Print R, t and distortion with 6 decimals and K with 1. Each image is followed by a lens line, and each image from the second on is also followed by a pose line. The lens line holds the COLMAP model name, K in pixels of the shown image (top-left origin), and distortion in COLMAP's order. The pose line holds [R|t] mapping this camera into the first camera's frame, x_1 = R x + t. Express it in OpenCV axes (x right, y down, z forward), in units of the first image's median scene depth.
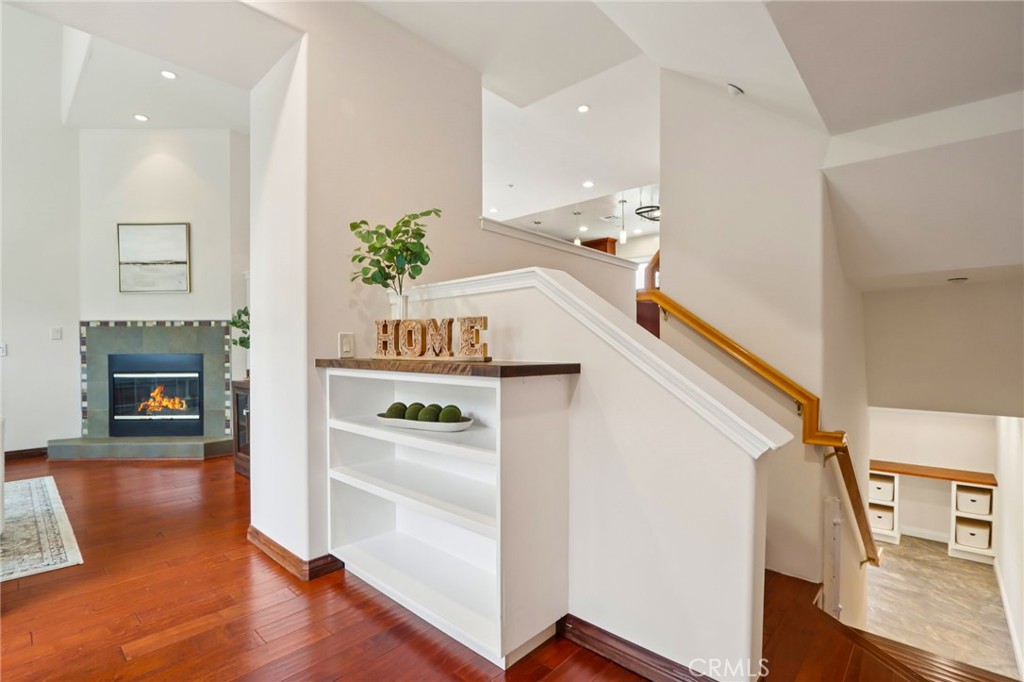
lens RADIAL K [[472.9, 0, 516.0], [0, 472.9, 353.5], [0, 0, 1]] dist [-0.017337, 0.001318]
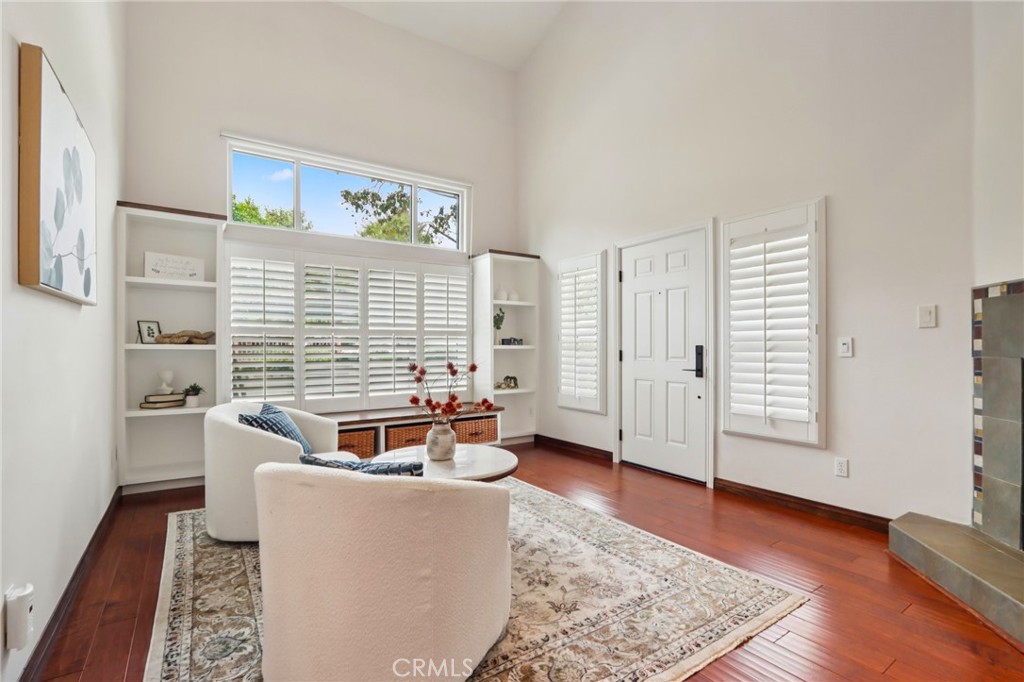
lens RADIAL K [[472.9, 0, 508.8], [0, 472.9, 347.4], [0, 0, 1]] dist [-0.017337, 0.001318]
pose [[-0.234775, 0.005539, -0.972034, -0.348553], [-0.005113, 0.999963, 0.006933, -0.008714], [0.972036, 0.006598, -0.234738, 0.642405]]
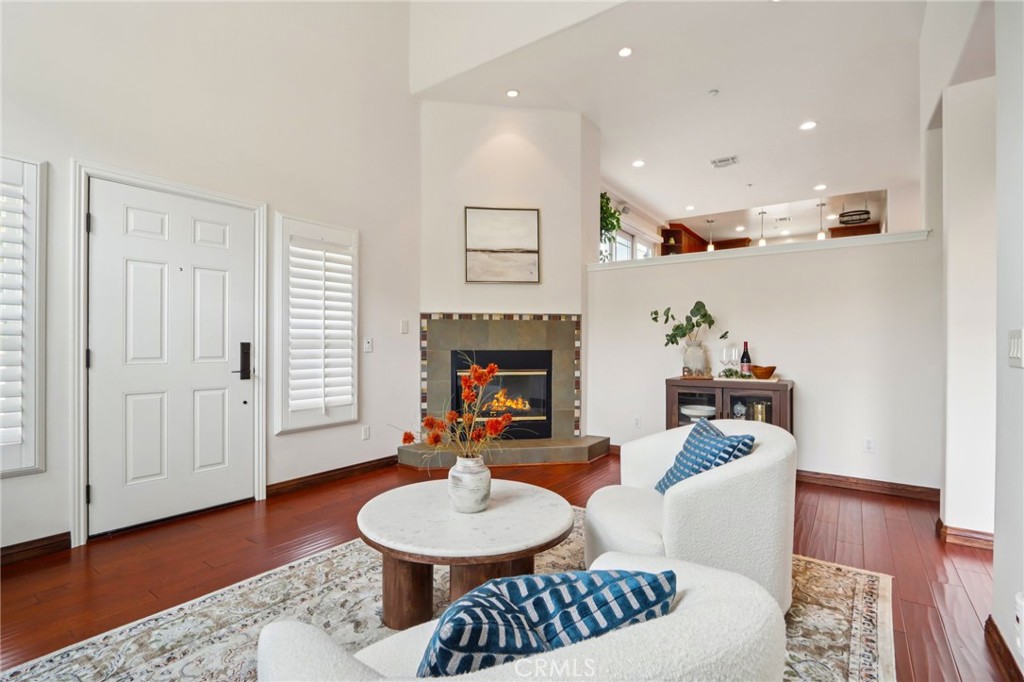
lens RADIAL K [[472.9, 0, 510.8], [0, 472.9, 344.5], [0, 0, 1]] dist [-0.017337, 0.001318]
pose [[0.994032, 0.005045, 0.108973, -0.858936], [-0.003831, 0.999928, -0.011347, 0.000692], [-0.109022, 0.010862, 0.993980, 0.077306]]
